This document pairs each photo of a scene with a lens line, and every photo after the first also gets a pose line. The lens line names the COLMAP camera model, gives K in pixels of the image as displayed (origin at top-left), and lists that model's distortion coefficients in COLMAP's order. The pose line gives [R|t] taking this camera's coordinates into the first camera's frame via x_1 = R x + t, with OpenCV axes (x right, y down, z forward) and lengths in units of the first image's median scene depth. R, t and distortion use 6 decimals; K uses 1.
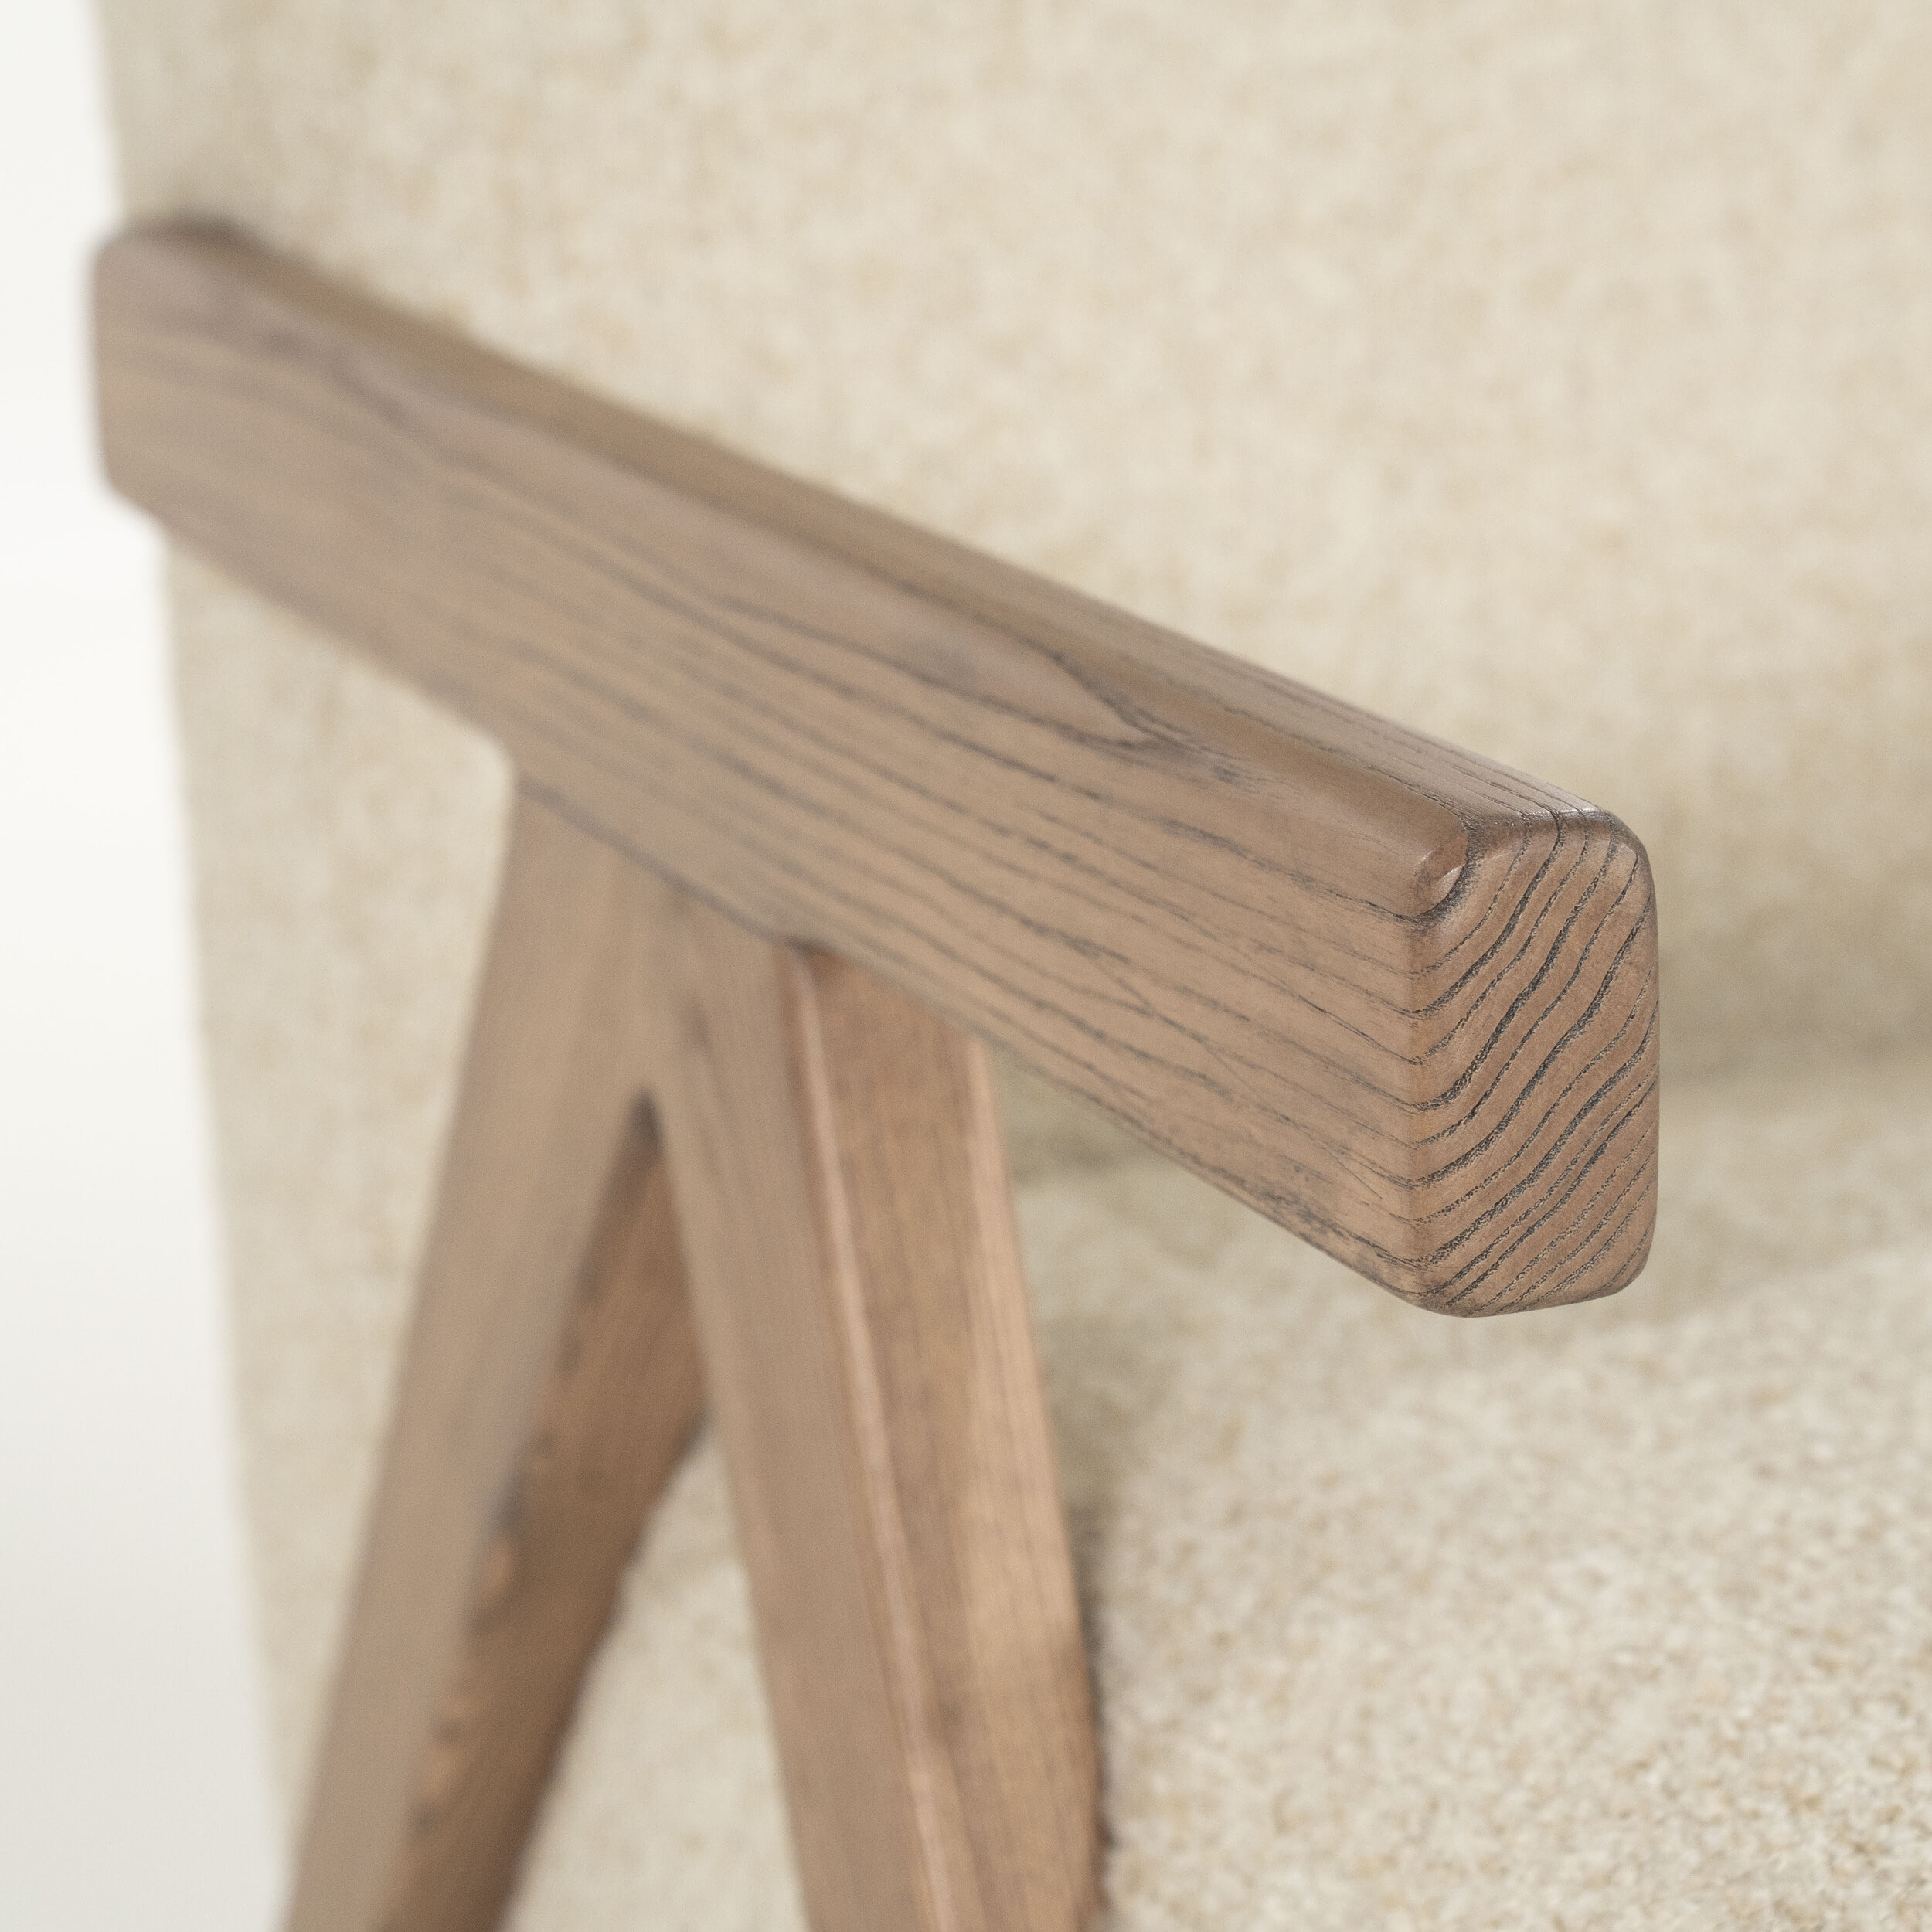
lens RADIAL K [[5491.8, 0, 962.4], [0, 5491.8, 1001.2], [0, 0, 1]] dist [0.310399, -0.629934]
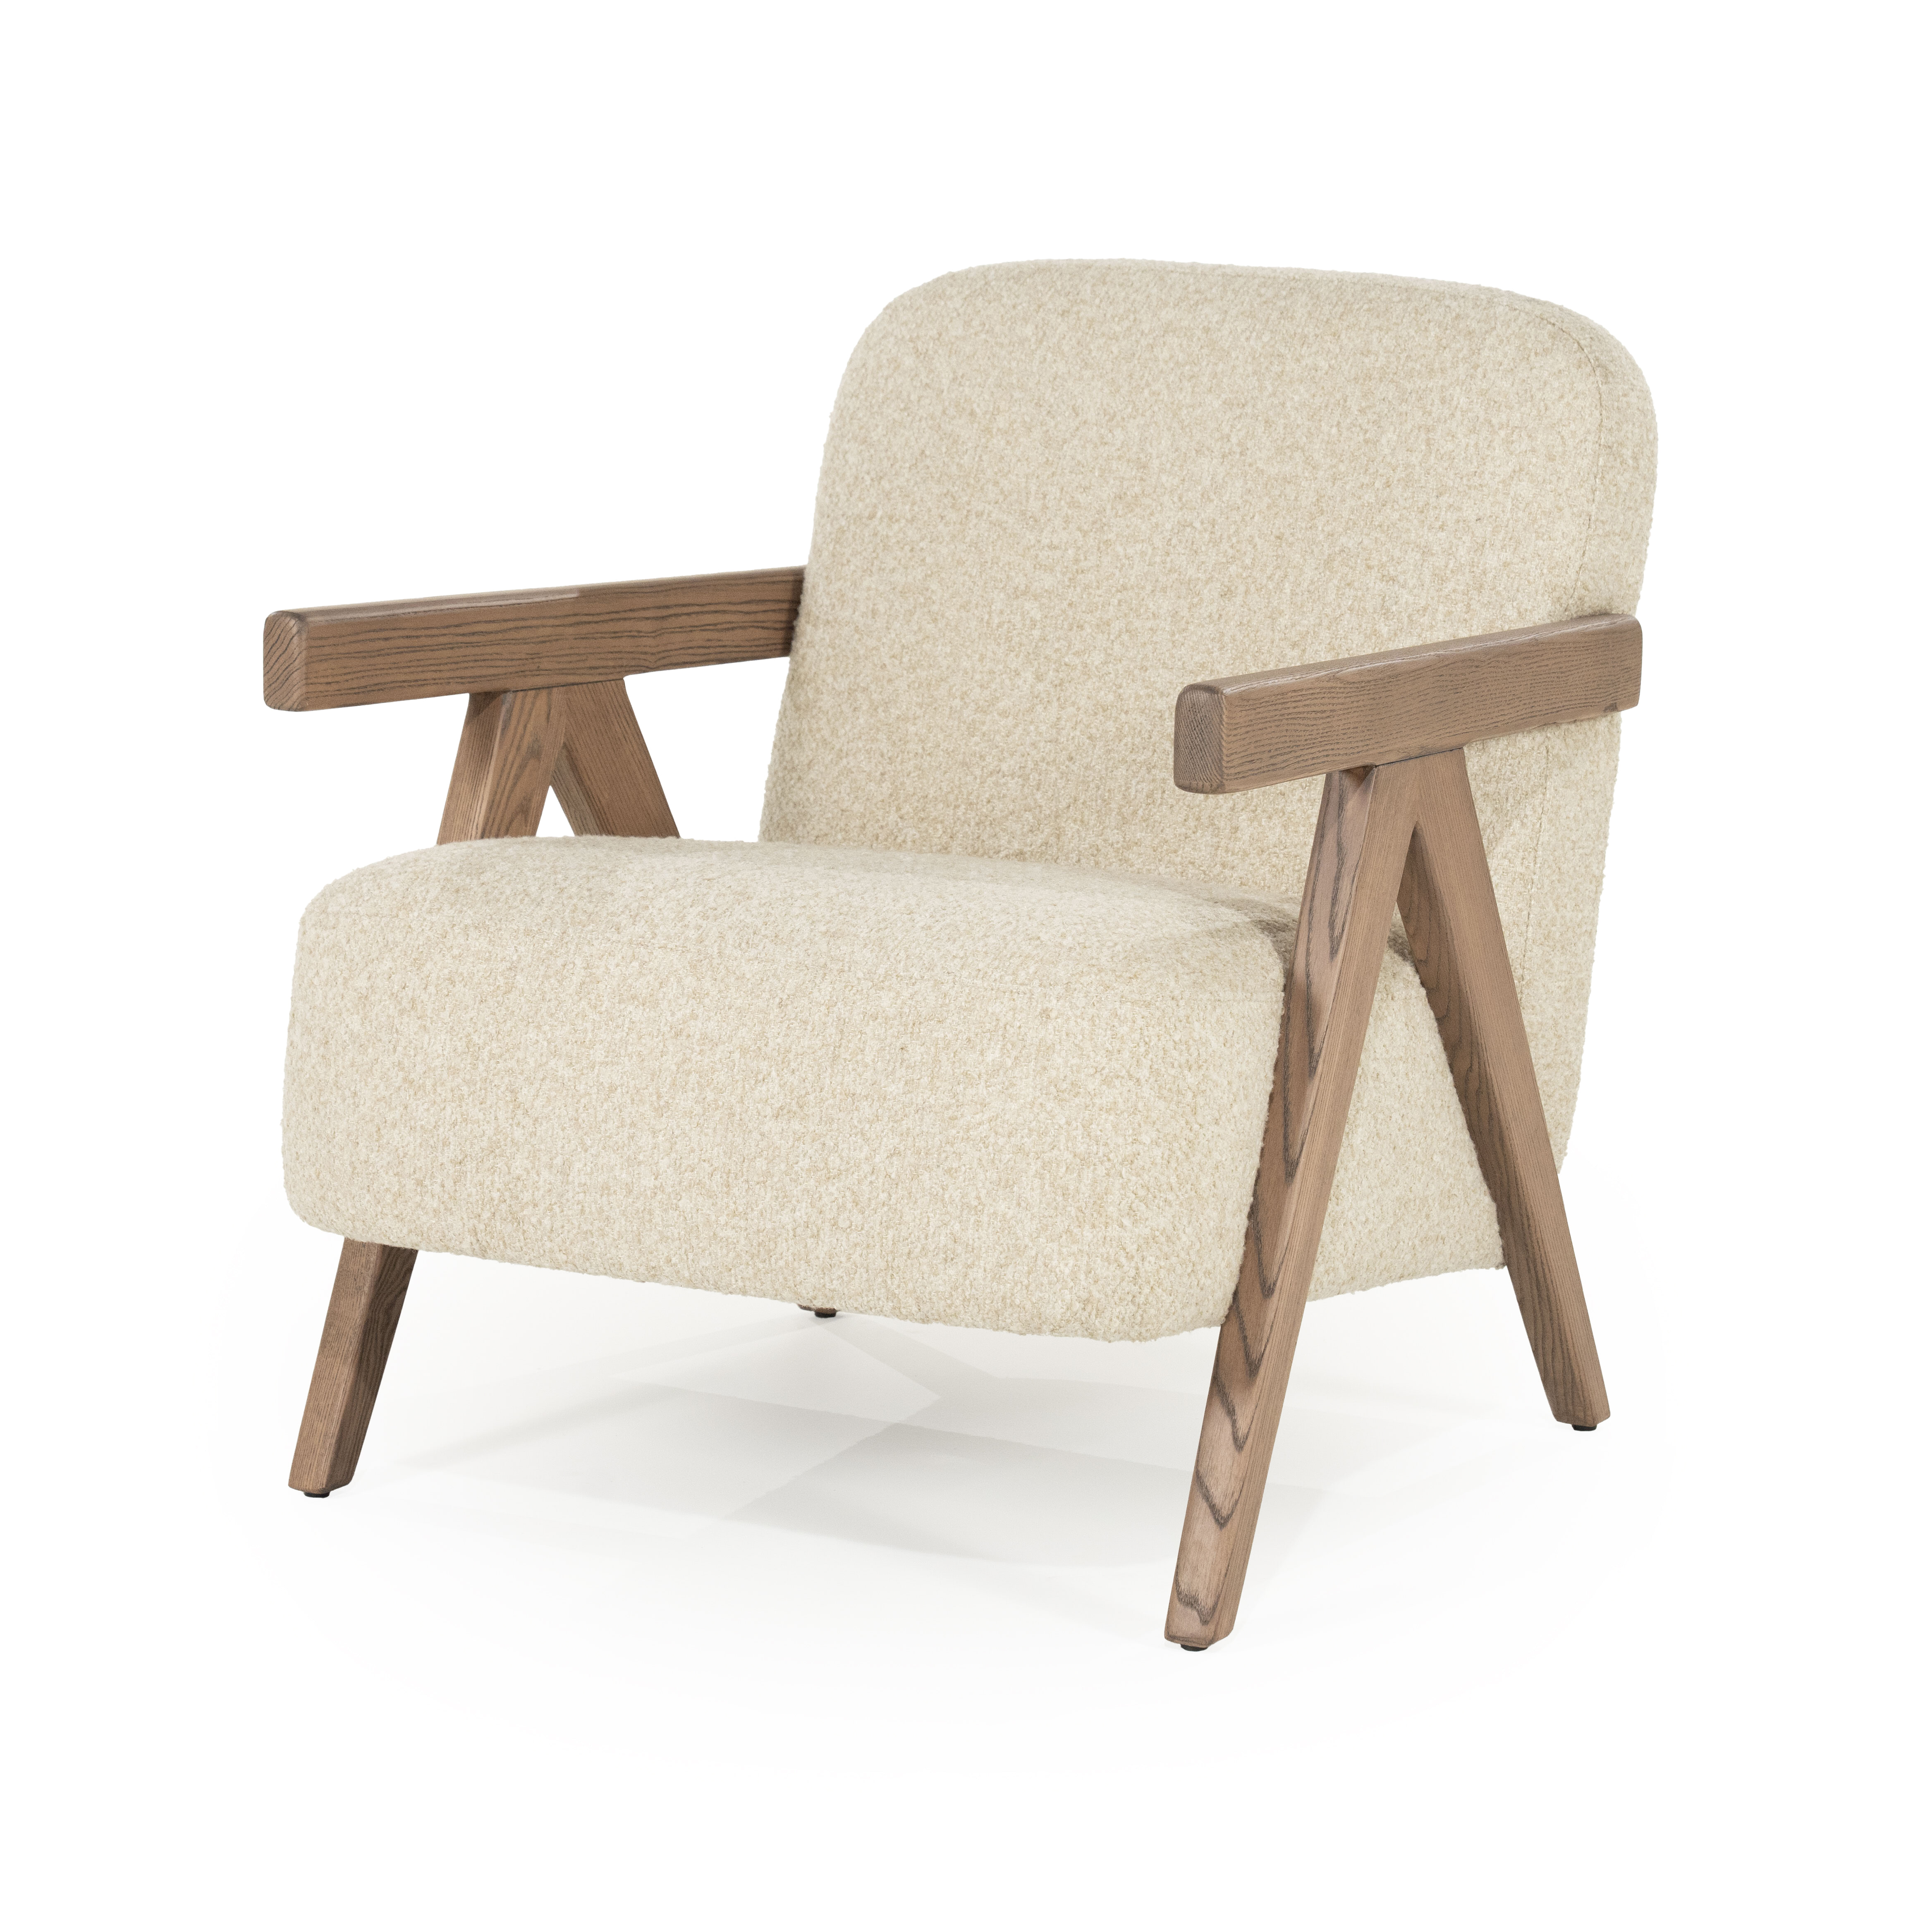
lens RADIAL K [[5432.1, 0, 994.4], [0, 5432.1, 998.5], [0, 0, 1]] dist [0.349843, -0.401854]
pose [[0.573821, 0.150255, -0.805080, 3.624039], [-0.243183, 0.969950, 0.007696, 0.090753], [0.782043, 0.191366, 0.593117, -1.132860]]
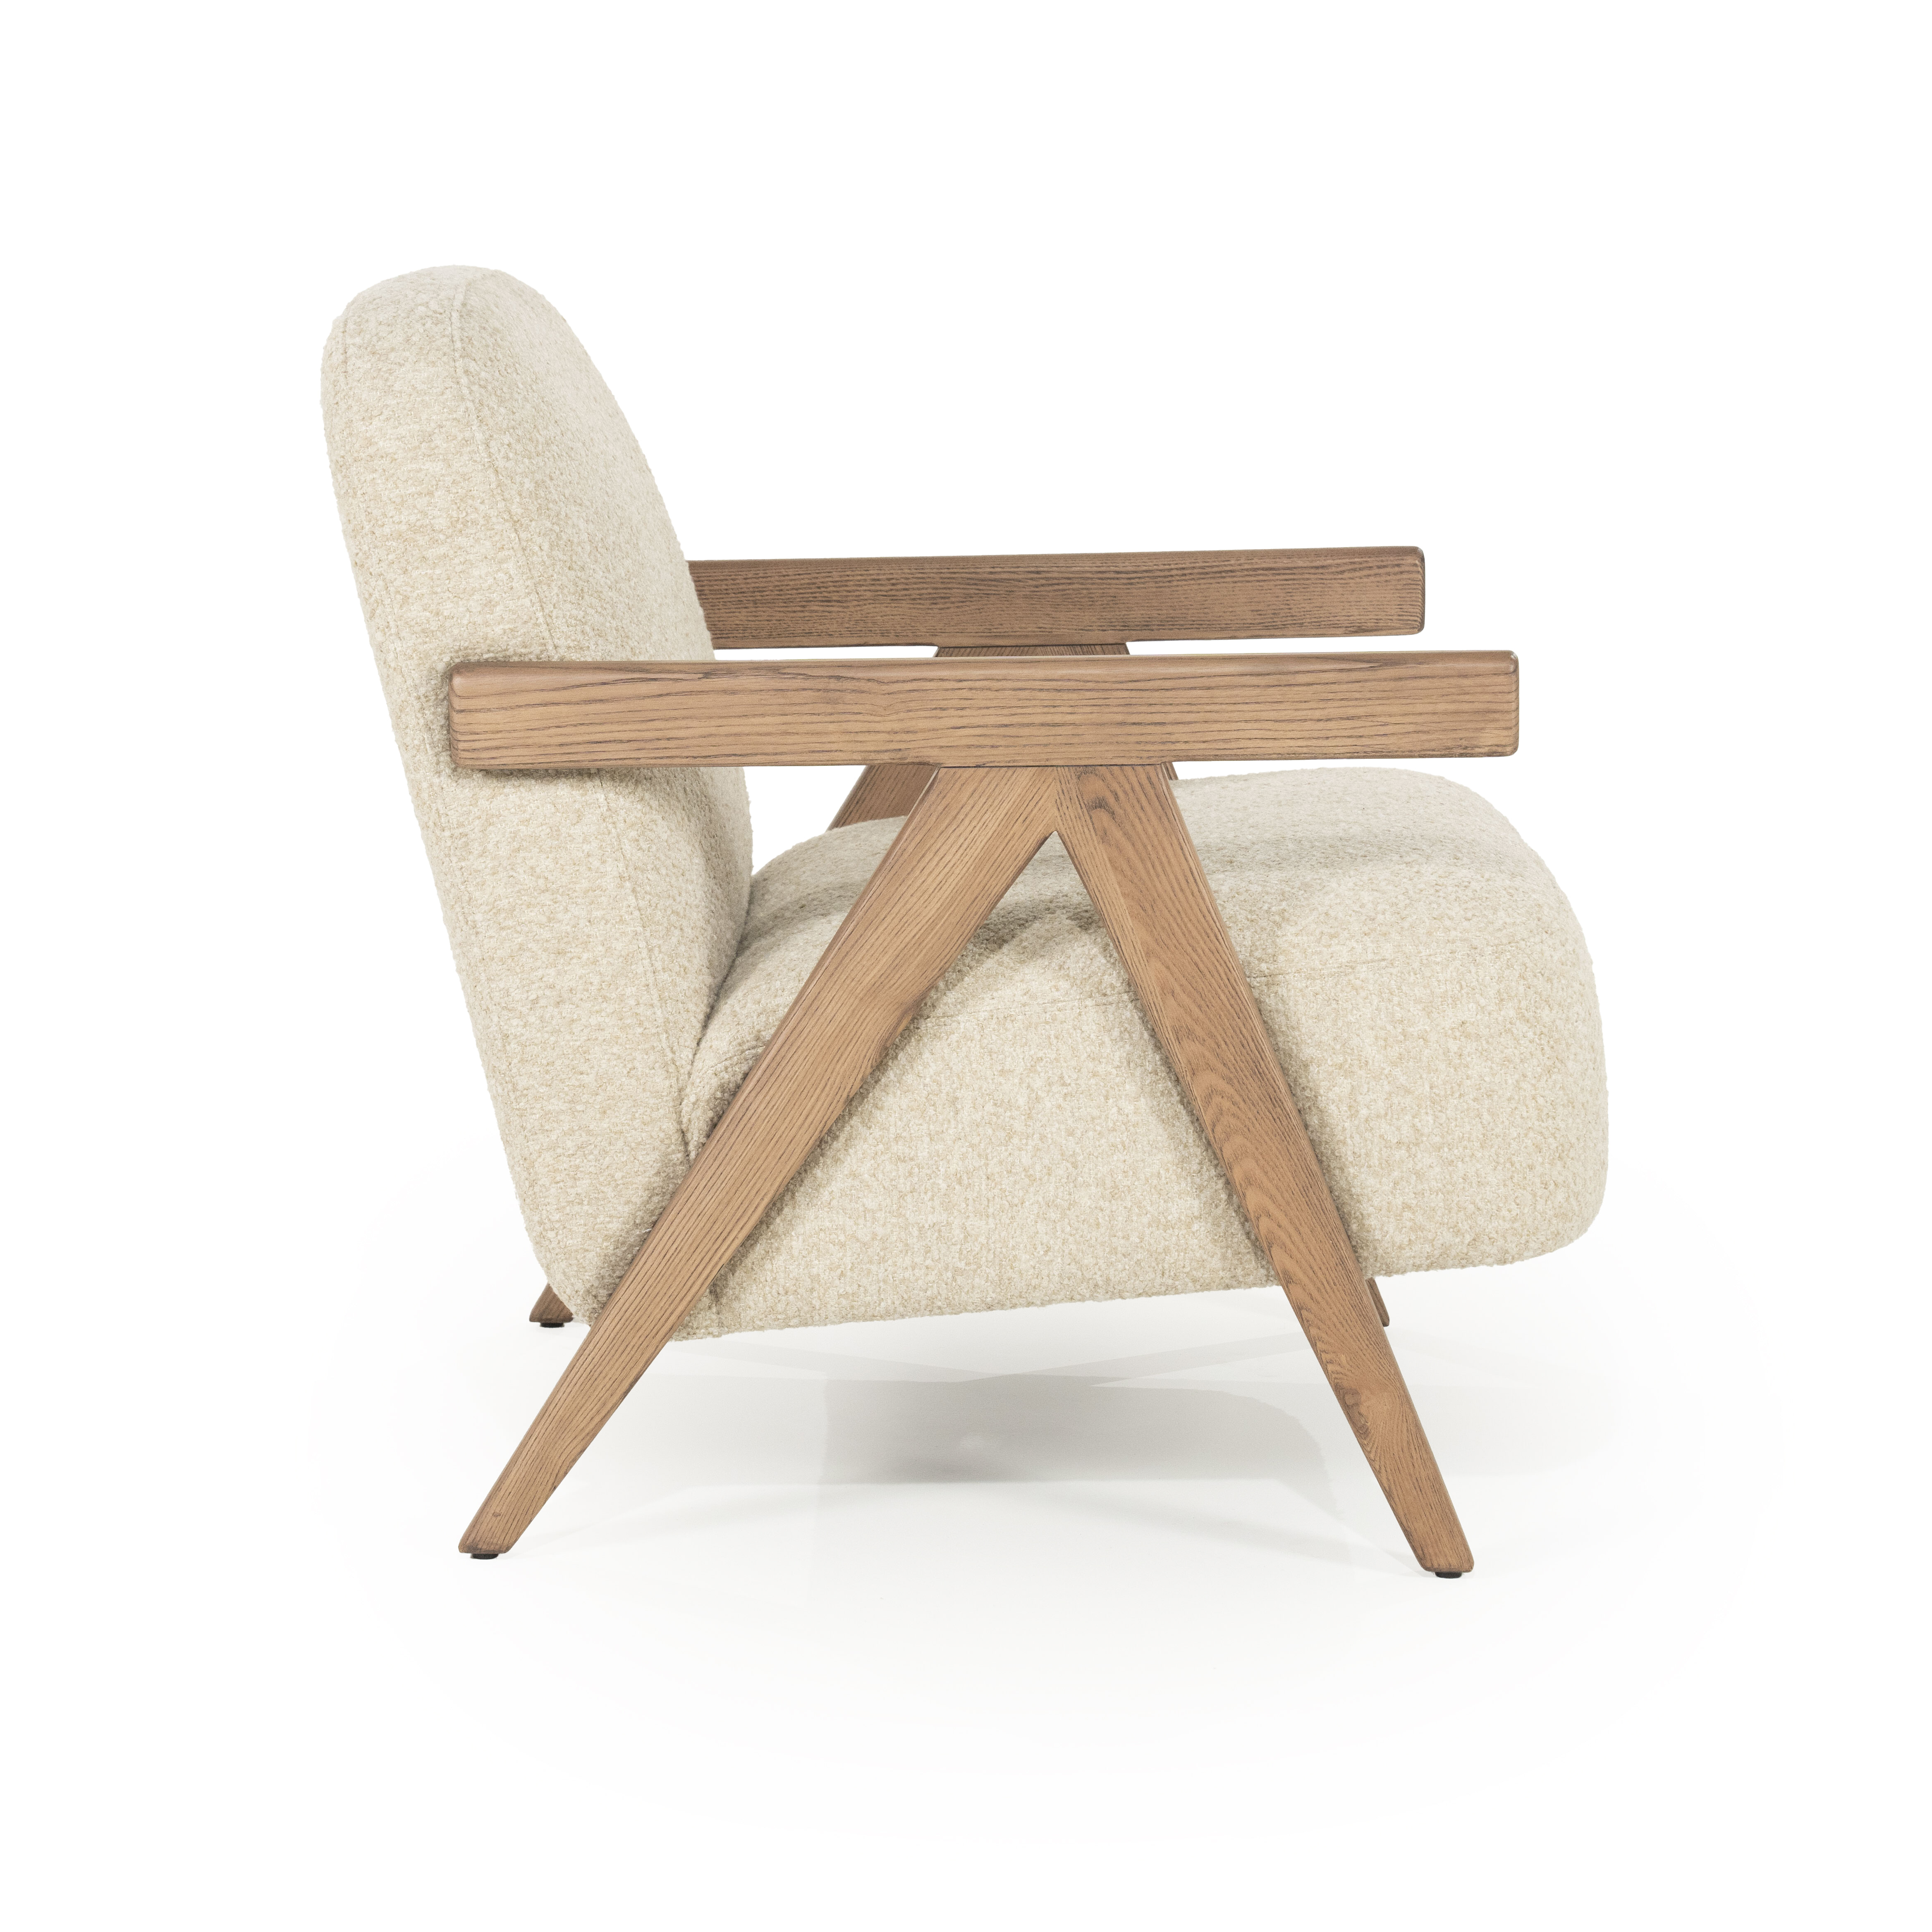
lens RADIAL K [[5491.8, 0, 962.4], [0, 5491.8, 1001.2], [0, 0, 1]] dist [0.310399, -0.629934]
pose [[0.413085, -0.159854, 0.896553, -3.573006], [0.248009, 0.967011, 0.058147, -0.108453], [-0.876272, 0.198334, 0.439103, -0.540274]]
